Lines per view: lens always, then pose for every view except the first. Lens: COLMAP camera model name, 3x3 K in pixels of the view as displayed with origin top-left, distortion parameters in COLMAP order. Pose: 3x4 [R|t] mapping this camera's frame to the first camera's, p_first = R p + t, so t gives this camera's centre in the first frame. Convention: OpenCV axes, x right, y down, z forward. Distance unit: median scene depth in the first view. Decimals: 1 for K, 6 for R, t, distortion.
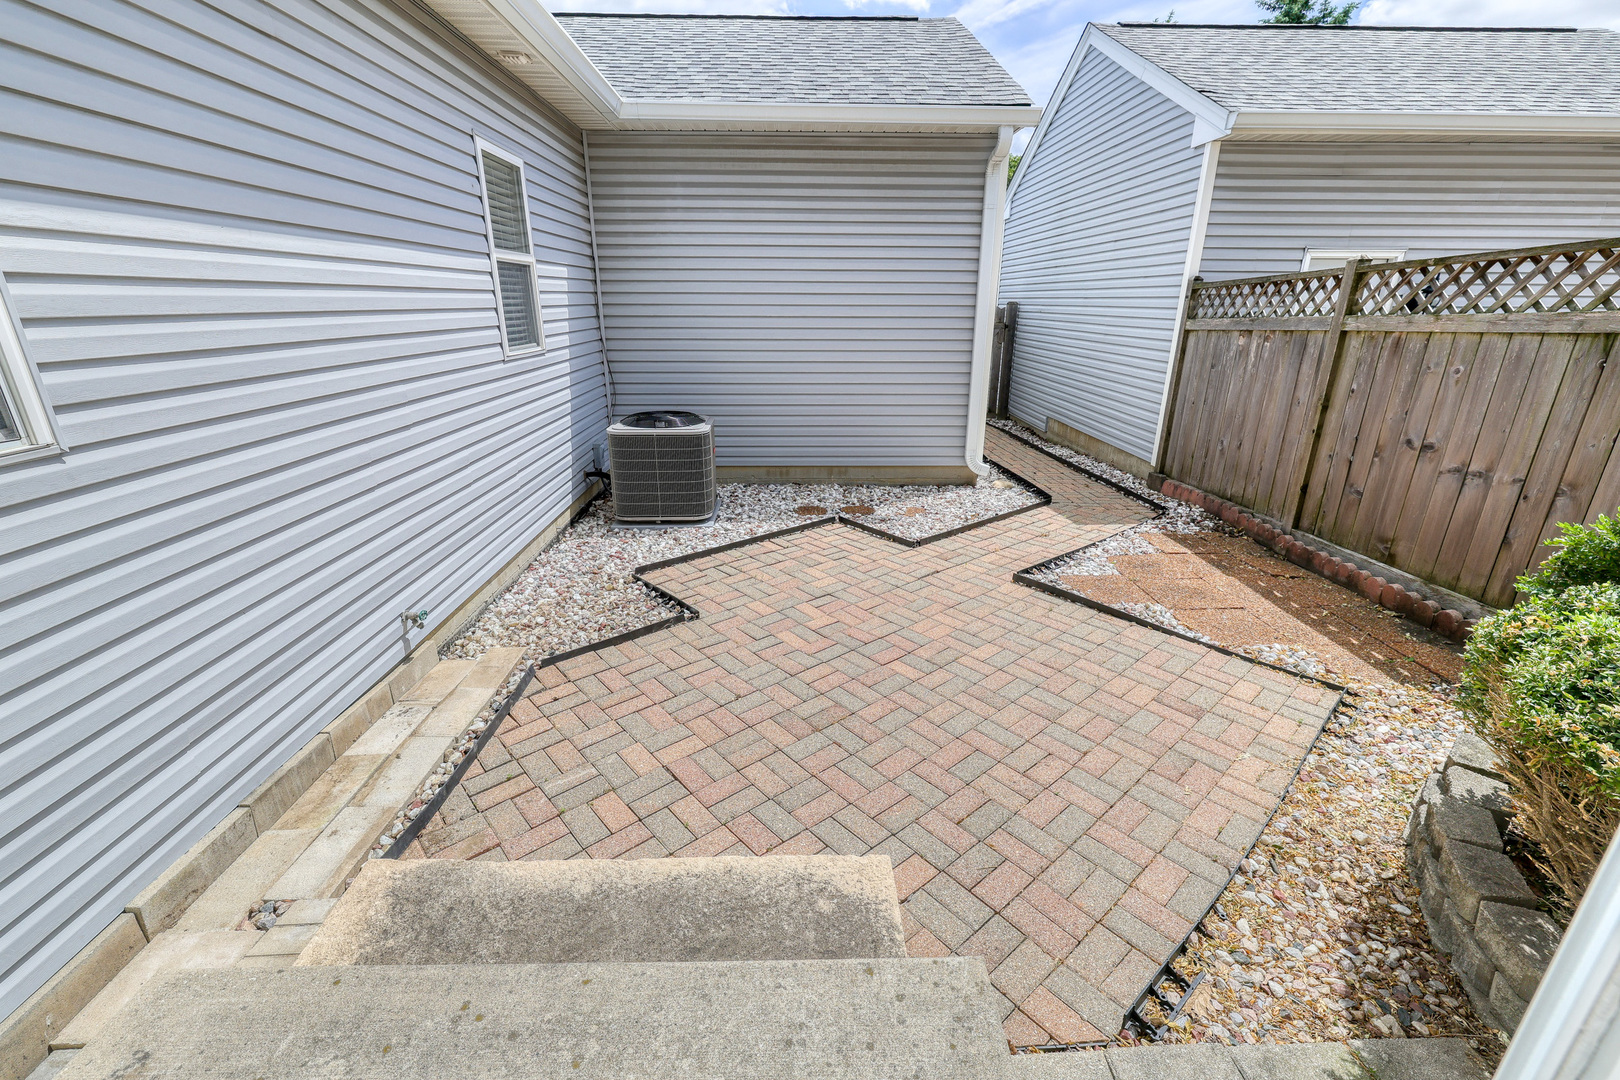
lens RADIAL K [[681.9, 0, 811.2], [0, 681.9, 540.2], [0, 0, 1]] dist [0.017435, -0.000624]
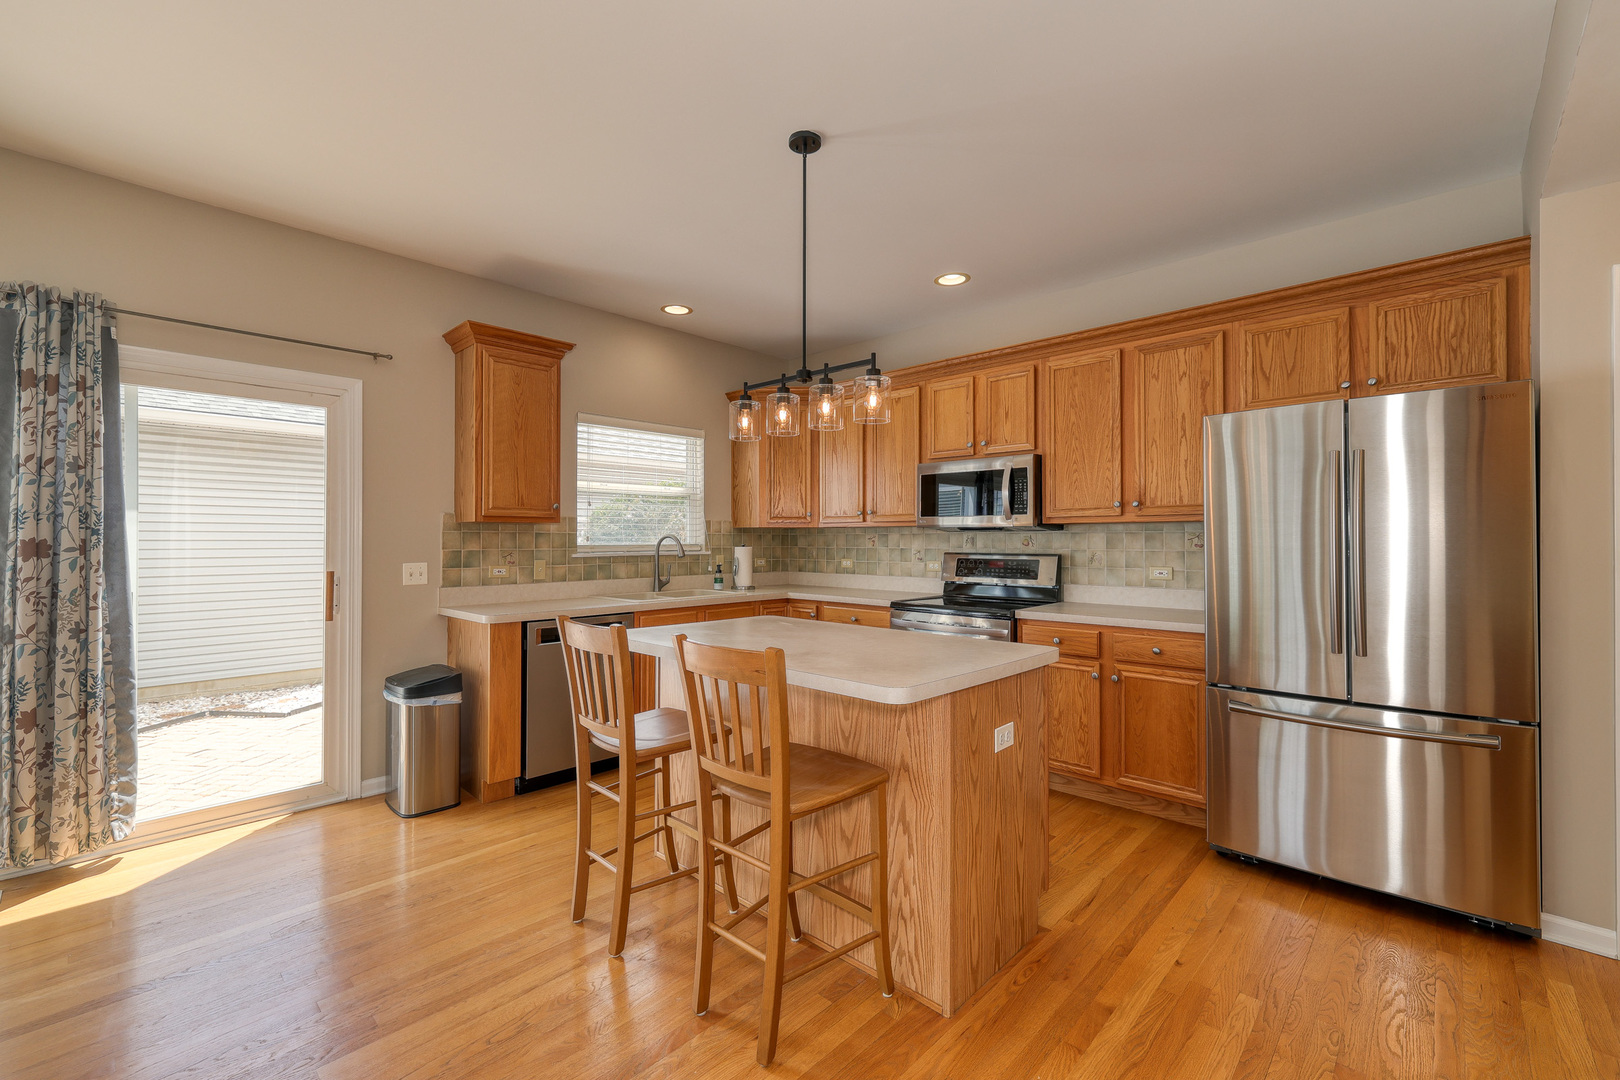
lens RADIAL K [[681.9, 0, 809.5], [0, 681.9, 538.4], [0, 0, 1]] dist [0.017435, -0.000624]
pose [[0.706254, 0.003129, 0.707951, -0.066954], [0.239168, 0.940144, -0.242750, 0.199022], [-0.666336, 0.340762, 0.663233, -0.562452]]
